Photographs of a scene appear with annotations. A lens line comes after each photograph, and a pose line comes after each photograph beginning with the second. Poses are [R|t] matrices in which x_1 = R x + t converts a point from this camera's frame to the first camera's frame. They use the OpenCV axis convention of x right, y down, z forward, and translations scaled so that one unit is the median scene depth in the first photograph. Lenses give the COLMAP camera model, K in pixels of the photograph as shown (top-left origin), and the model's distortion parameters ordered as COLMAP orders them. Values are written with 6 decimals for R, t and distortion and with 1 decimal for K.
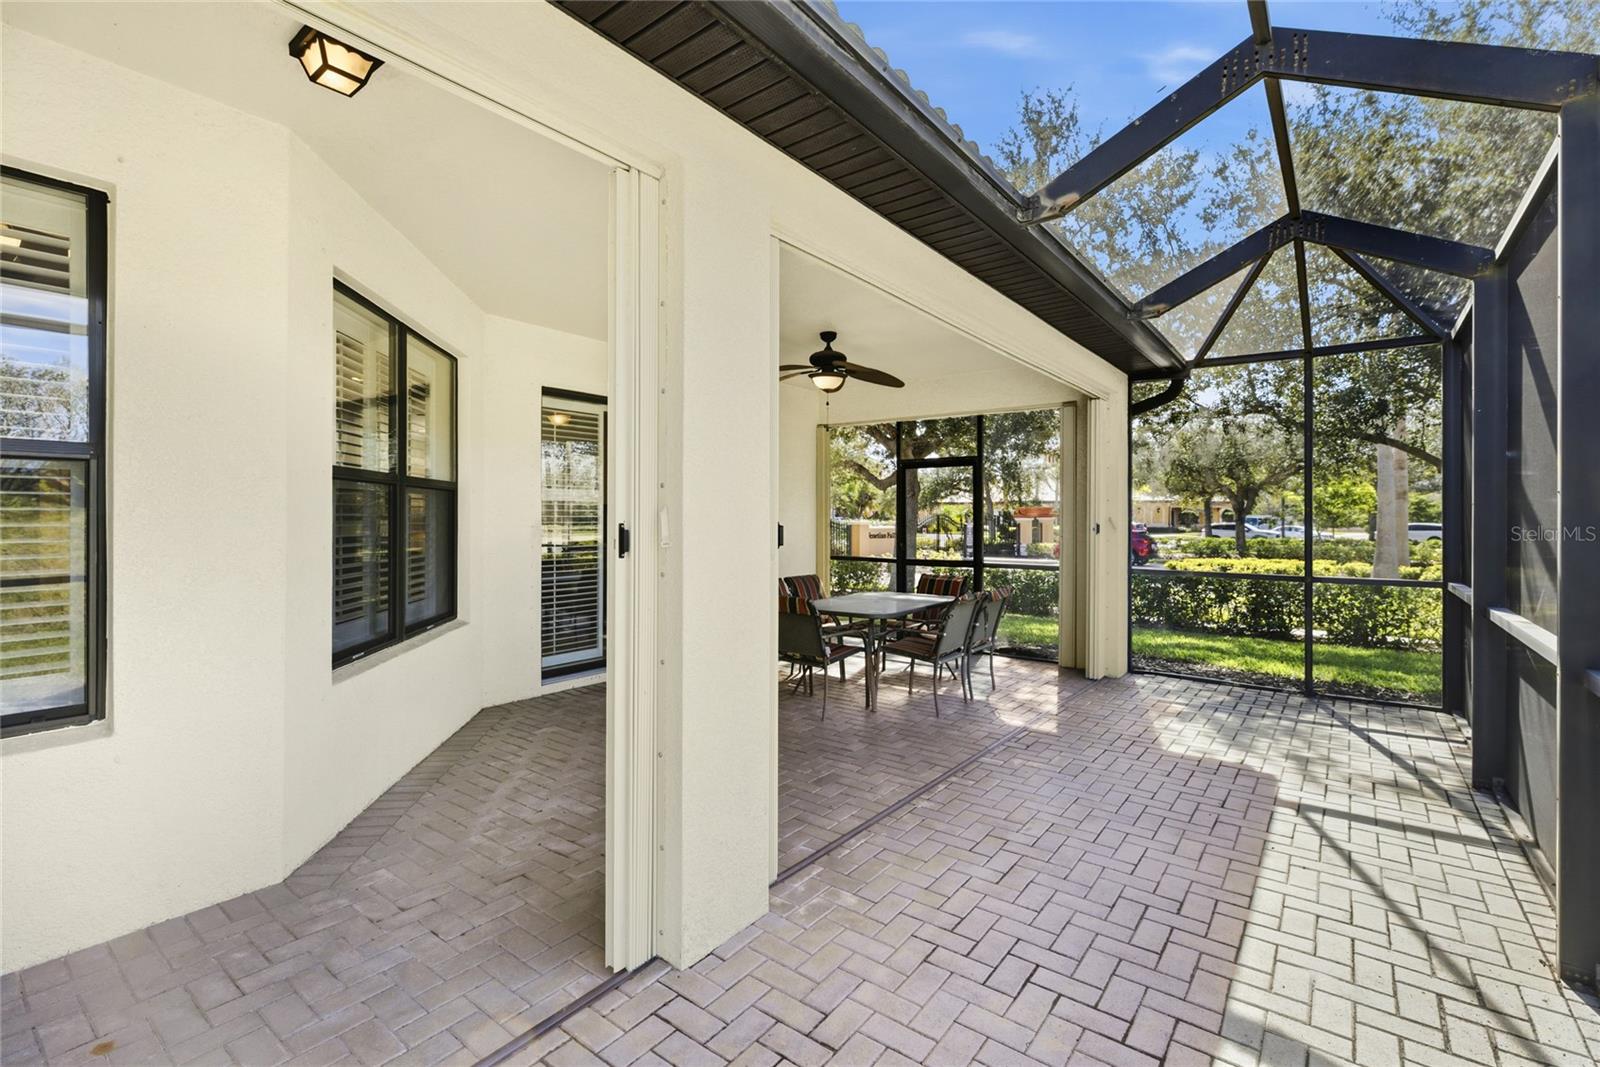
lens RADIAL K [[717.8, 0, 789.9], [0, 717.8, 522.0], [0, 0, 1]] dist [-0.003957, -0.000602]
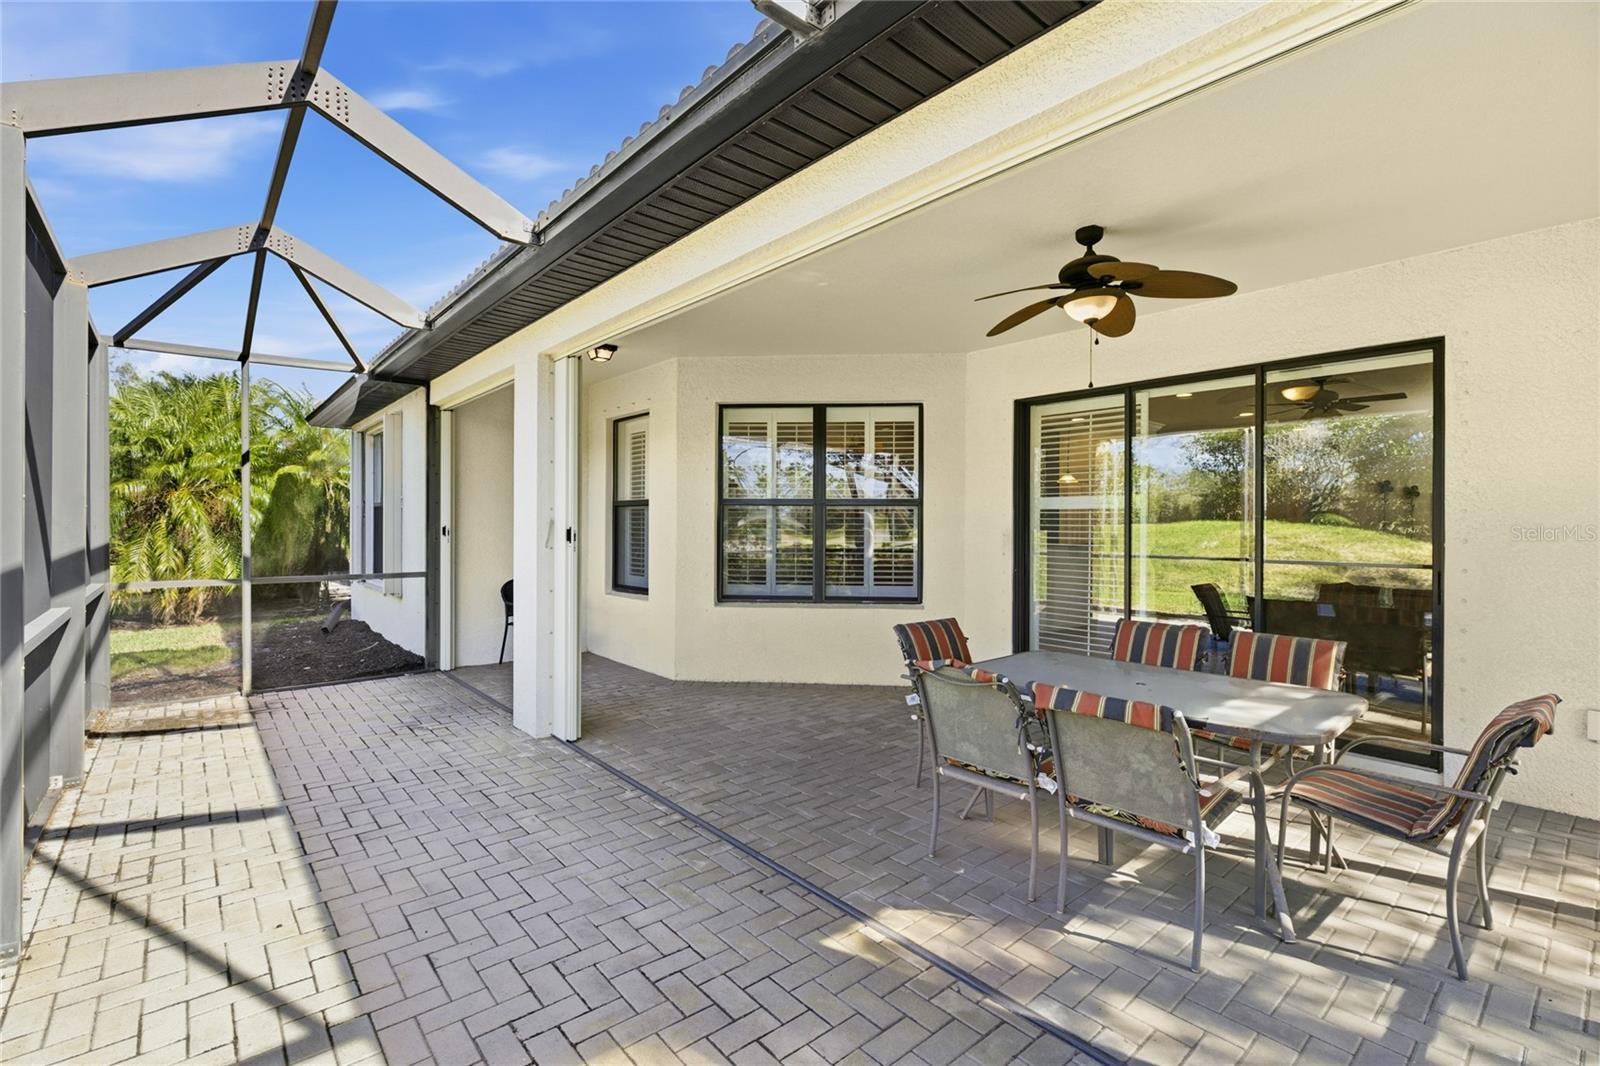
lens RADIAL K [[717.8, 0, 797.1], [0, 717.8, 534.4], [0, 0, 1]] dist [-0.003957, -0.000602]
pose [[-0.203938, 0.005108, -0.978970, 1.284681], [-0.004457, 0.999971, 0.006146, 0.005492], [0.978974, 0.005616, -0.203910, 1.601809]]
